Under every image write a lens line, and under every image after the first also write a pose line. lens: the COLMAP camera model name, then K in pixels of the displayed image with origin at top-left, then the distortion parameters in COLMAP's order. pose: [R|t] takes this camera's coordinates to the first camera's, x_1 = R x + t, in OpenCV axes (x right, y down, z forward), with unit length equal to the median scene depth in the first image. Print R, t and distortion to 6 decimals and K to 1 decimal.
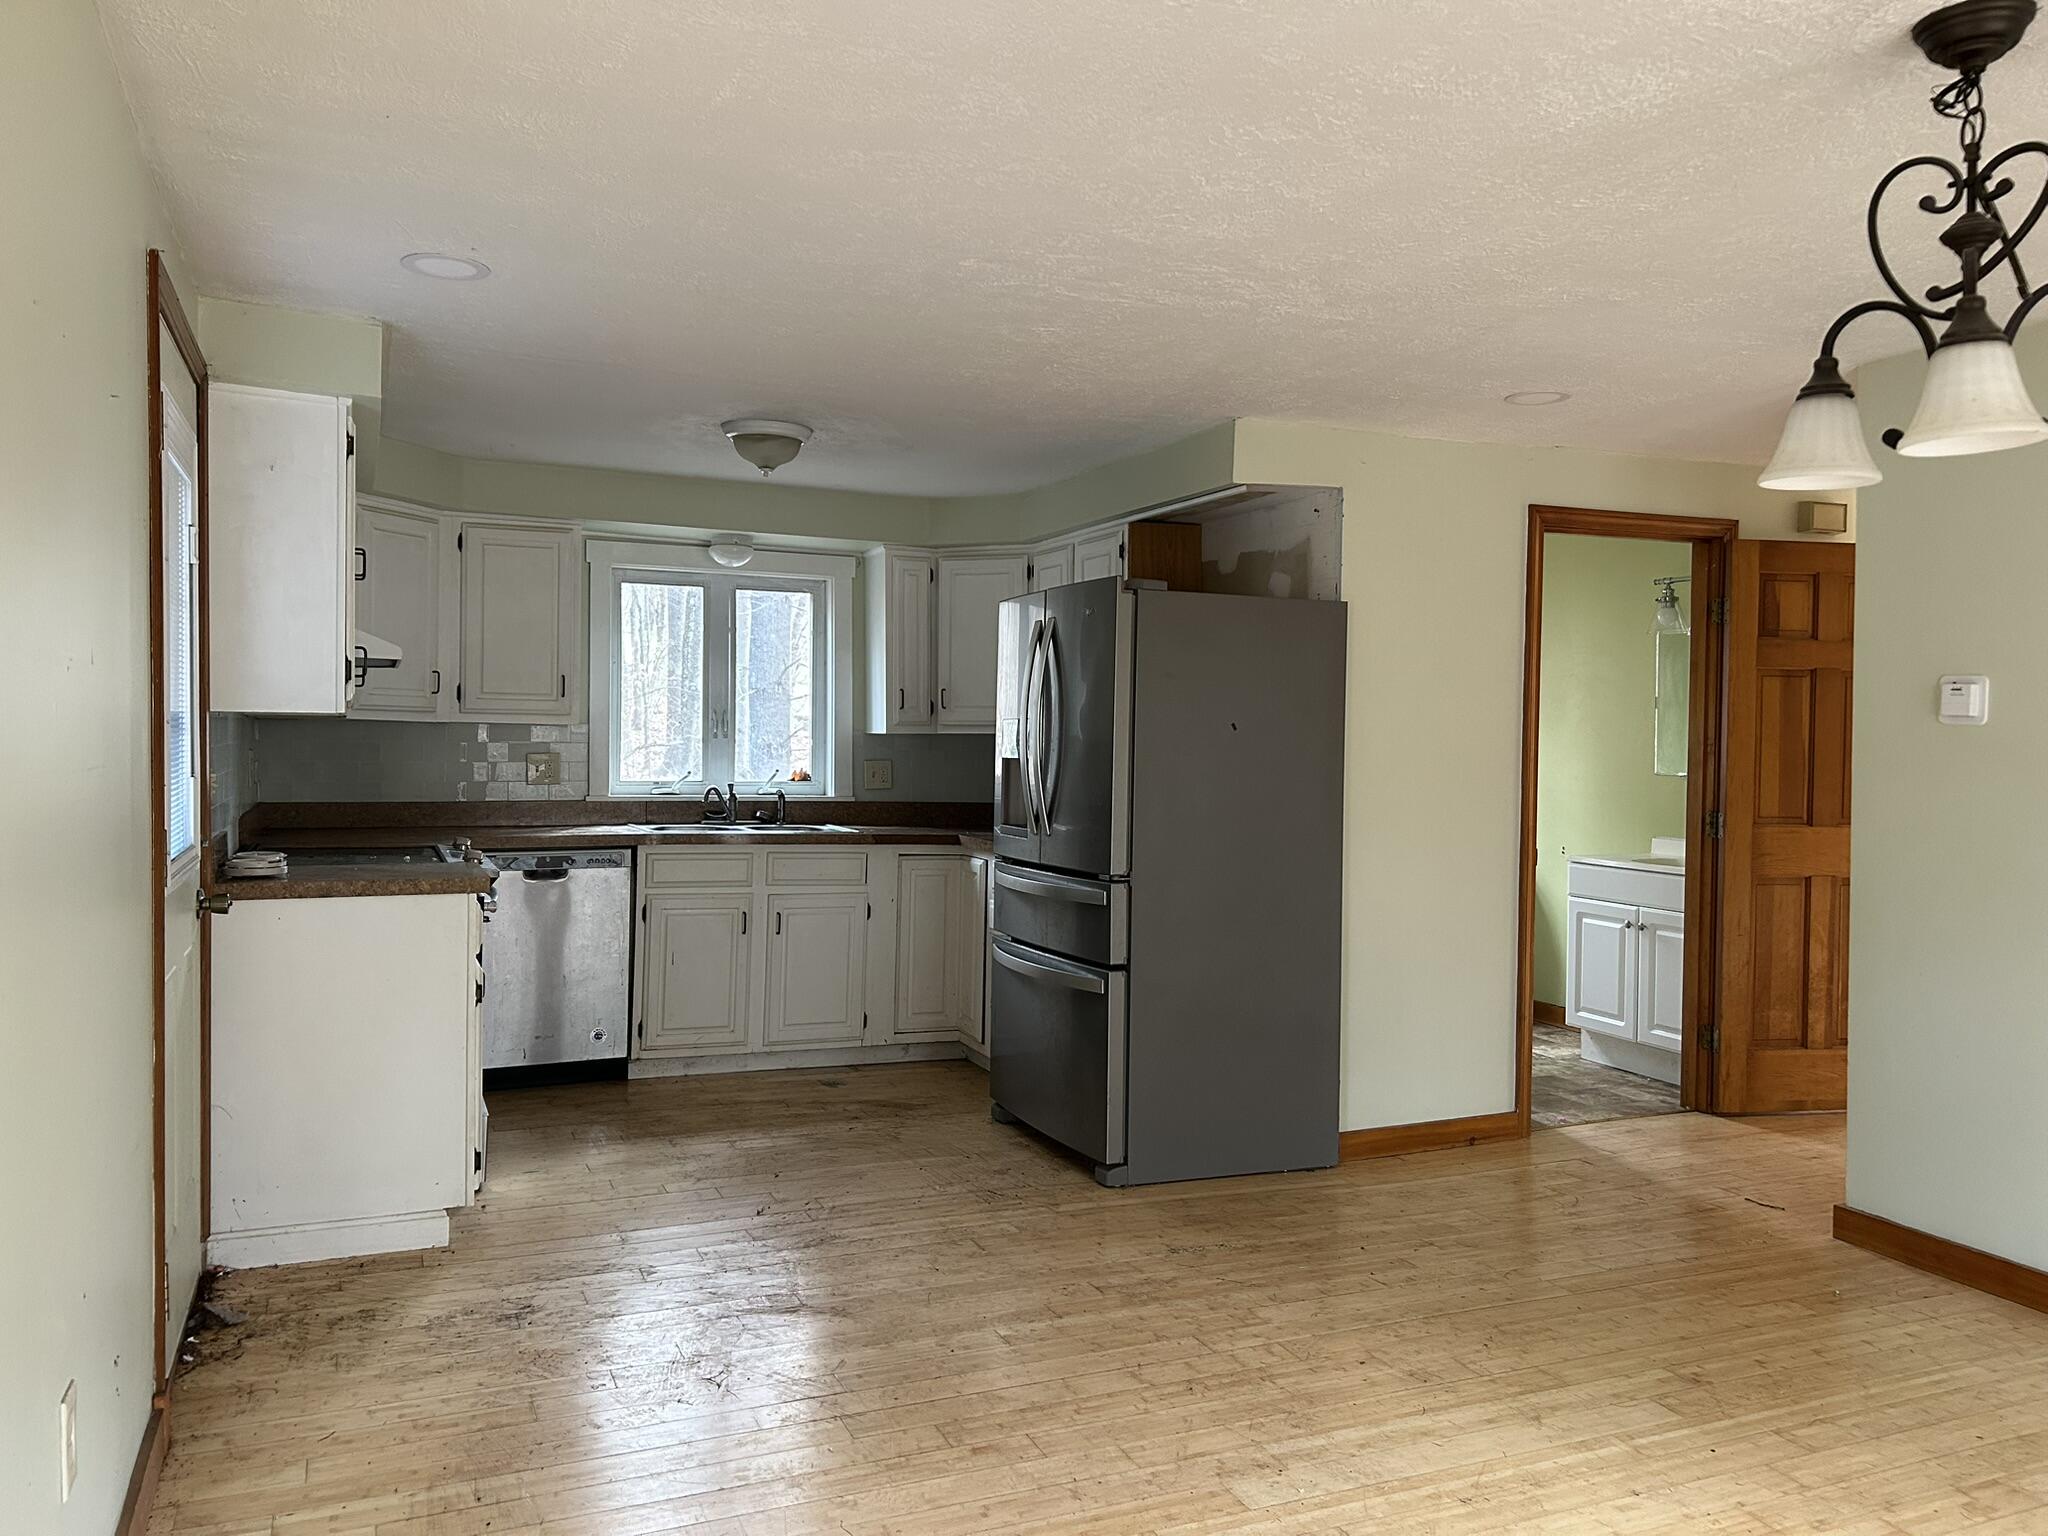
lens RADIAL K [[1523.0, 0, 948.5], [0, 1523.0, 787.9], [0, 0, 1]] dist [0.059359, -0.061829]
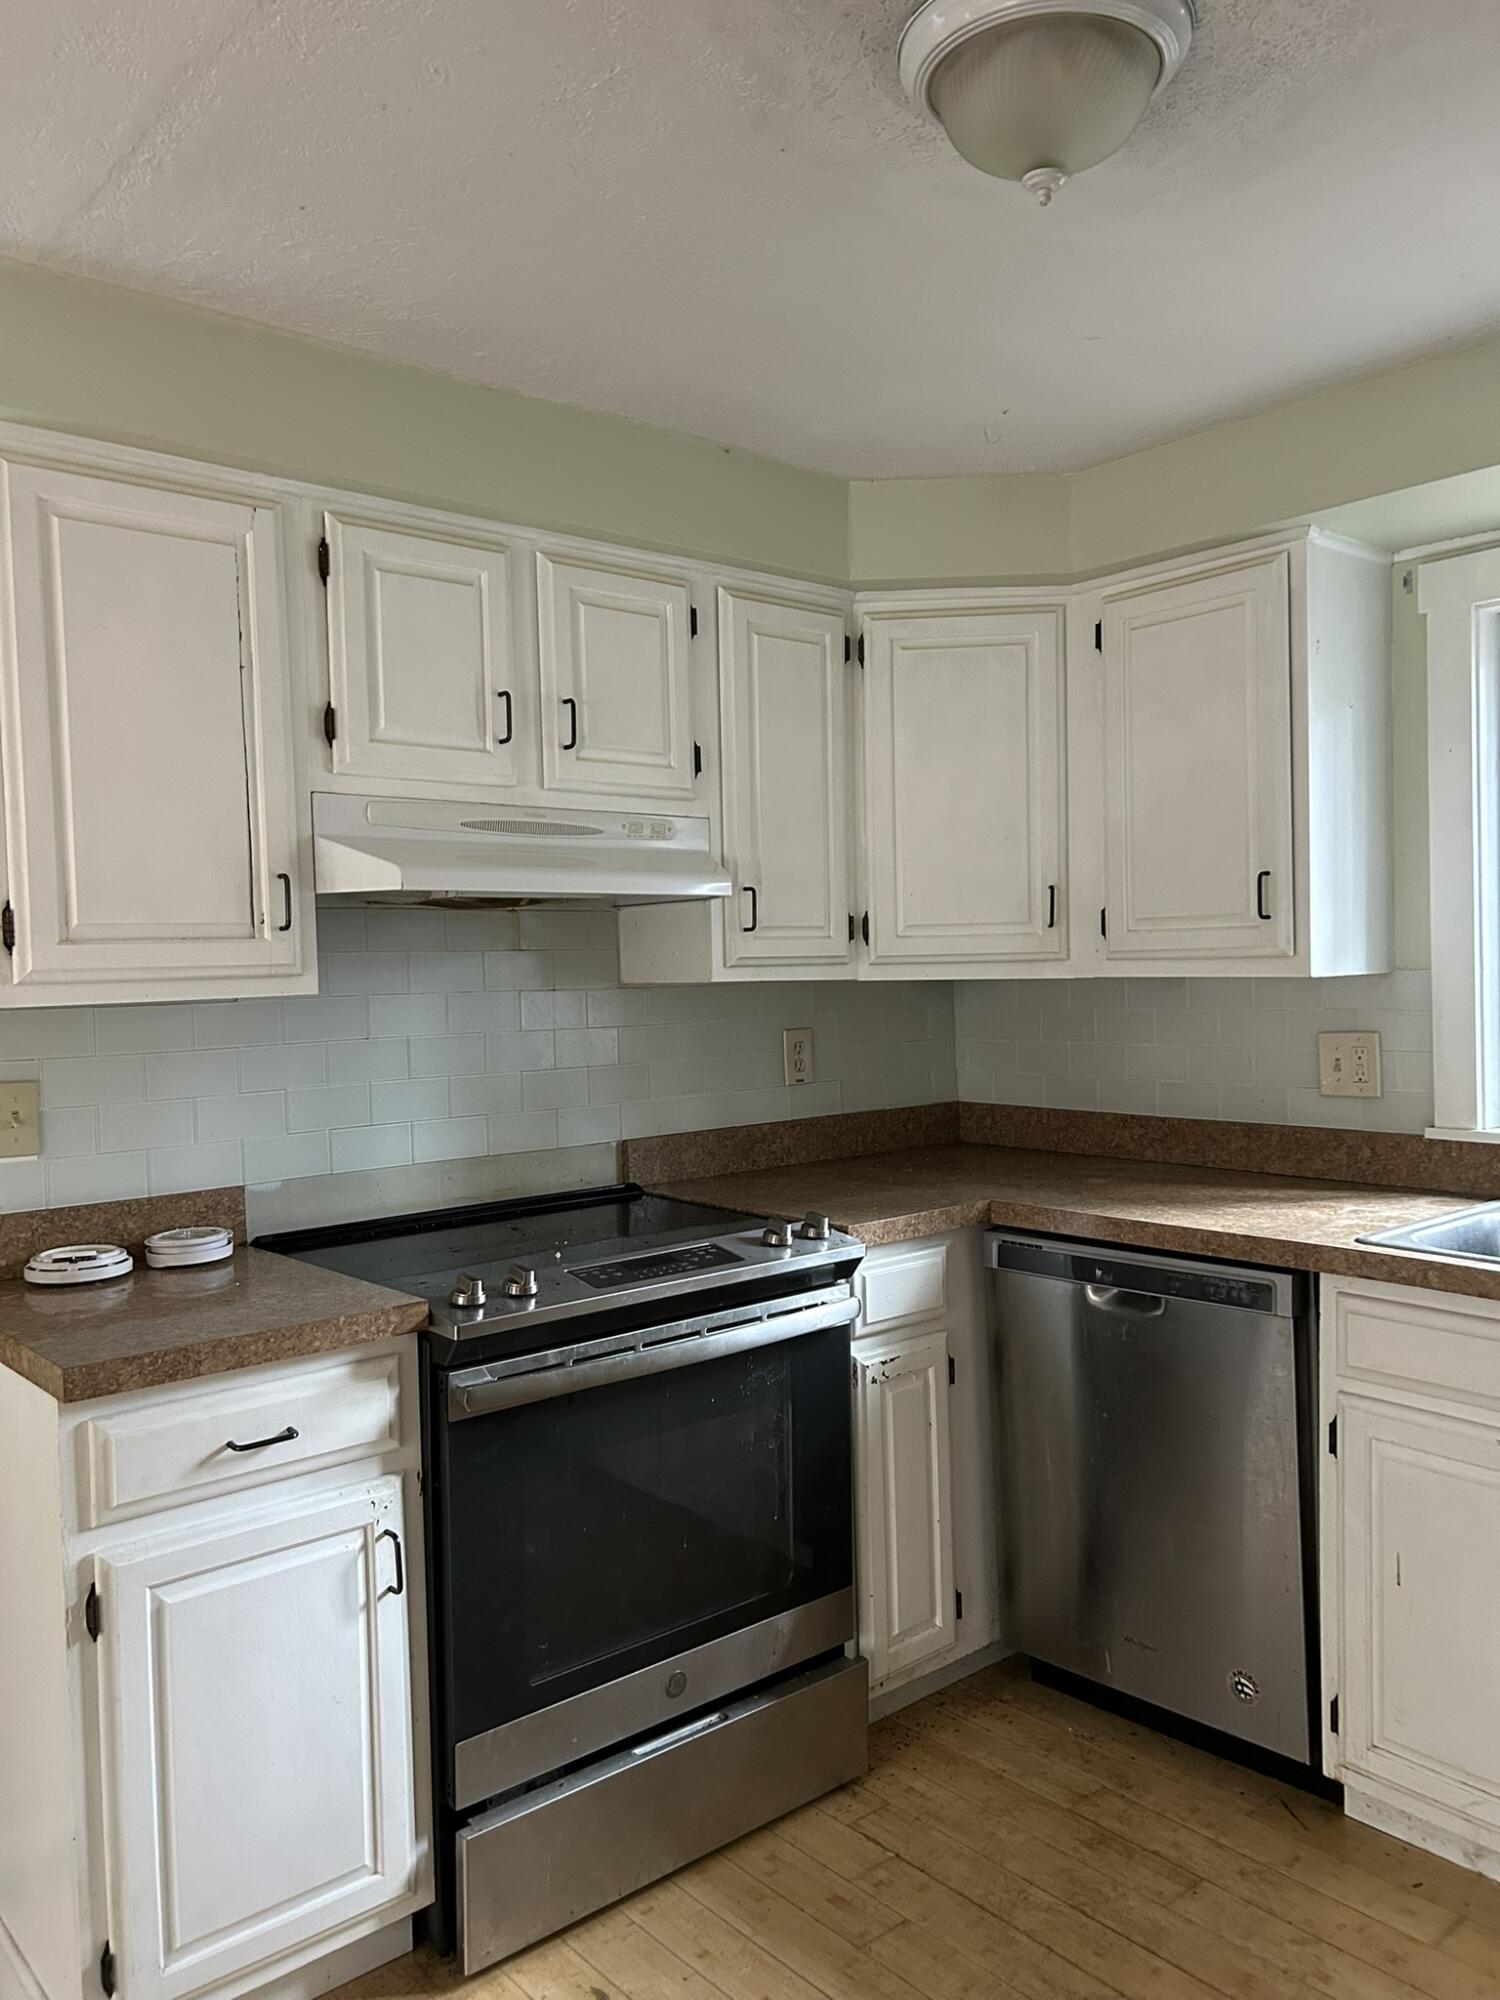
lens RADIAL K [[1487.3, 0, 748.2], [0, 1487.3, 1016.5], [0, 0, 1]] dist [0.059359, -0.061829]
pose [[0.340332, 0.013936, -0.940202, 0.126764], [-0.003800, 0.999902, 0.013445, -0.036319], [0.940298, -0.001003, 0.340352, 0.716415]]
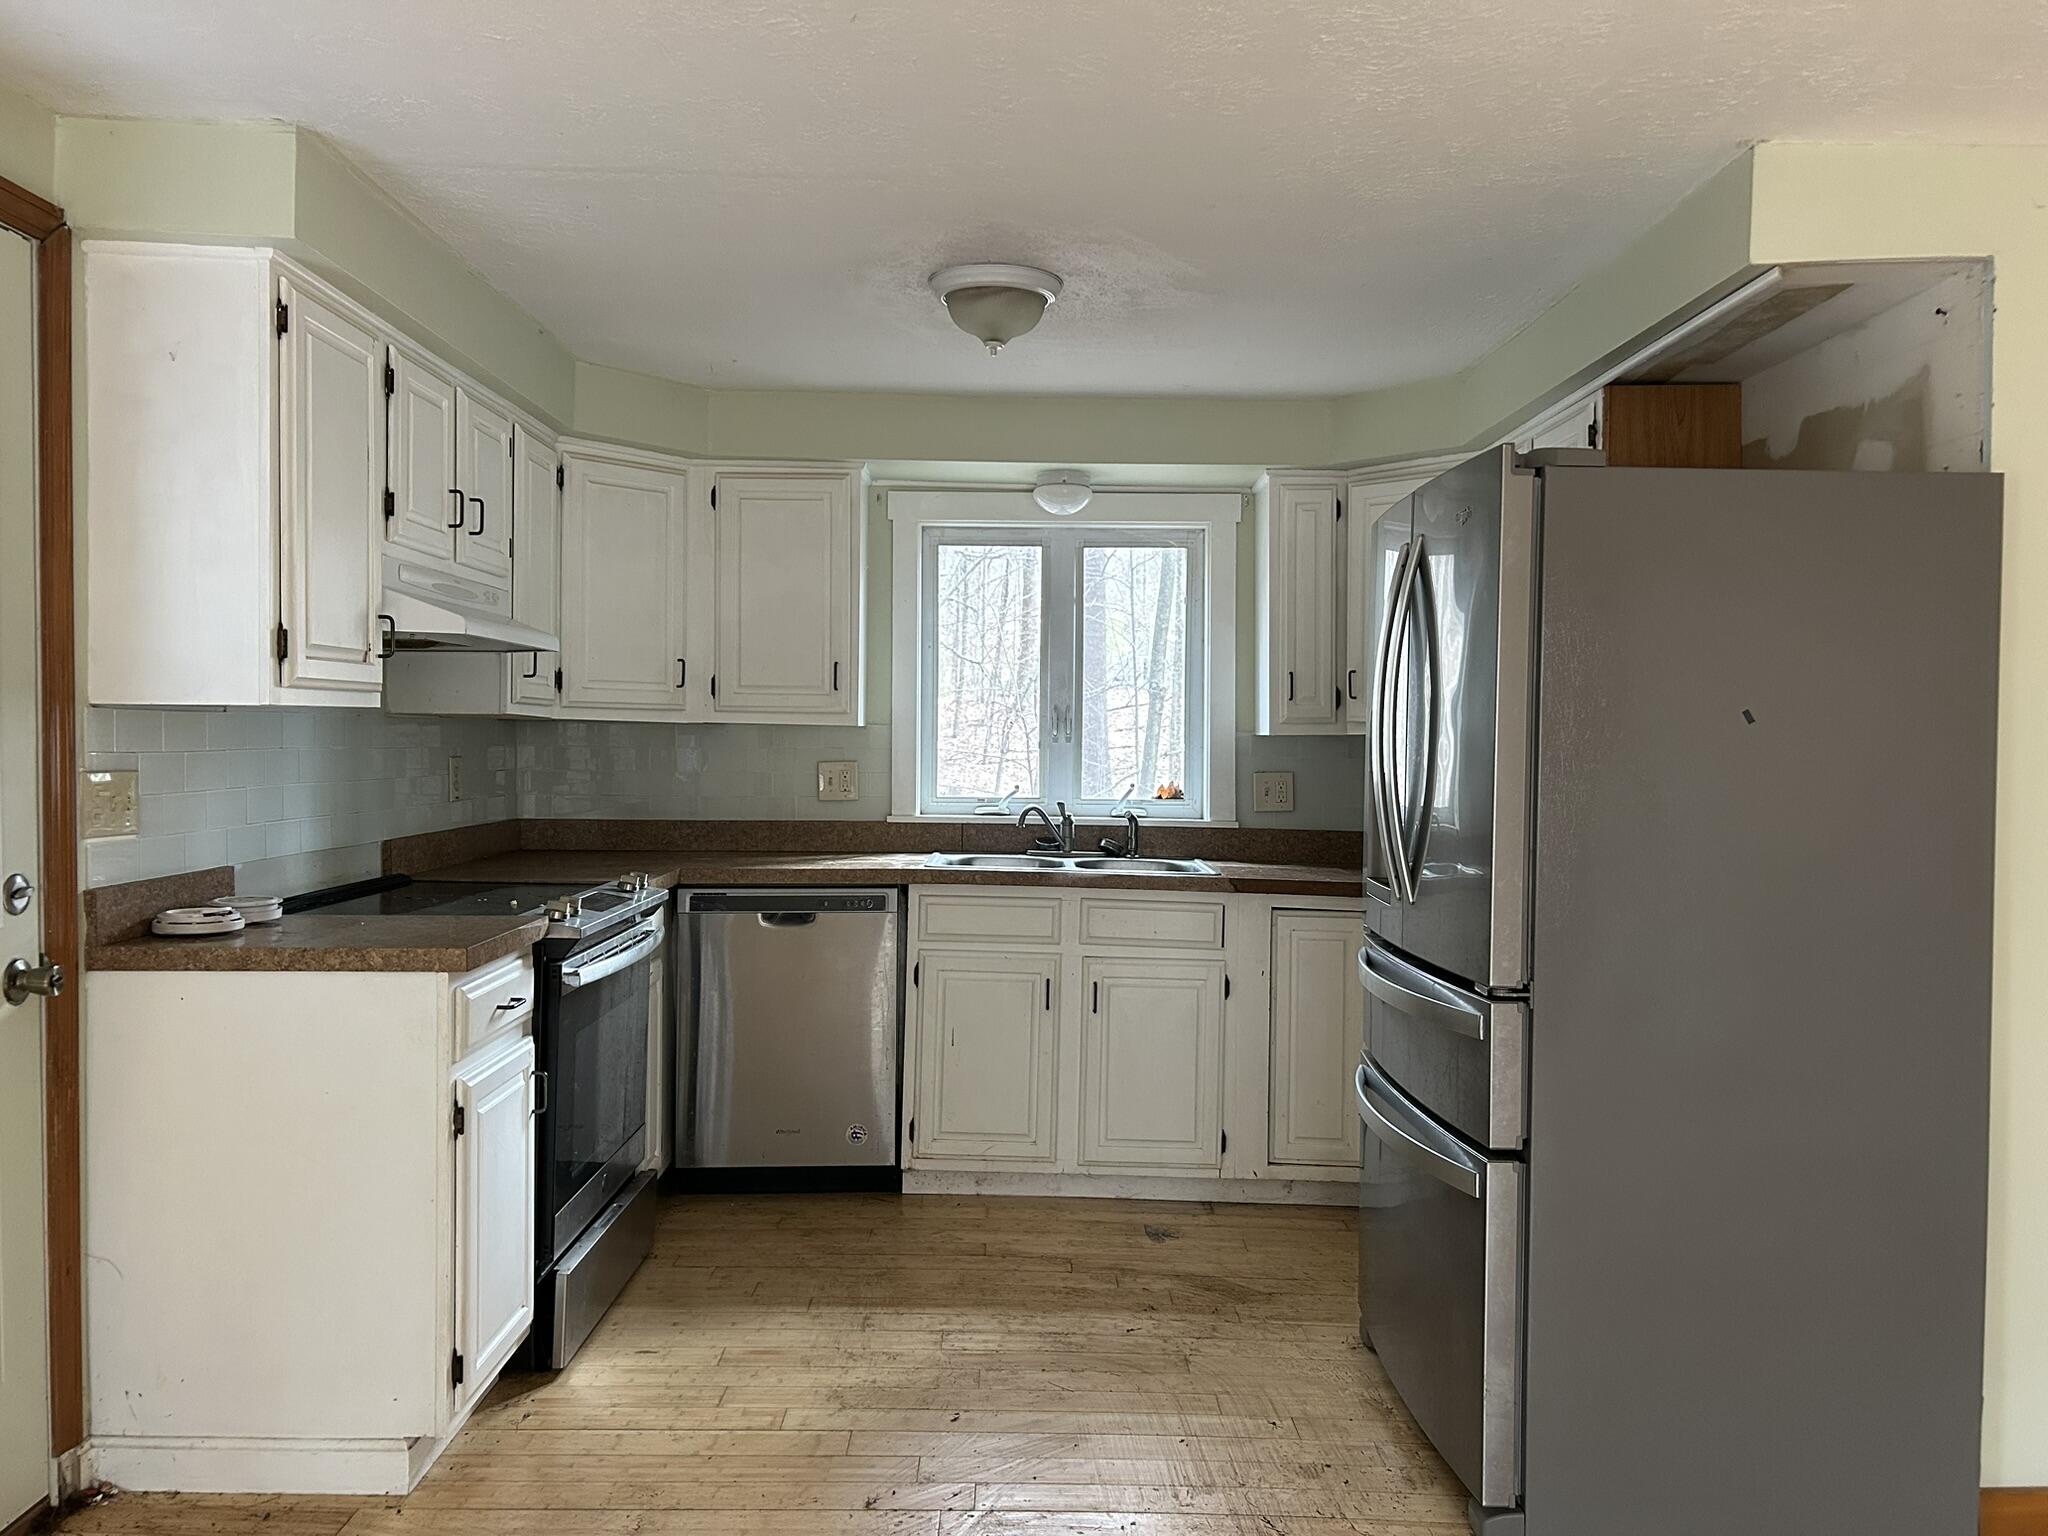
lens RADIAL K [[1523.0, 0, 987.6], [0, 1523.0, 774.7], [0, 0, 1]] dist [0.059359, -0.061829]
pose [[0.929715, 0.006215, -0.368227, 0.108693], [-0.010866, 0.999885, -0.010558, -0.009021], [0.368119, 0.013817, 0.929676, 0.316080]]
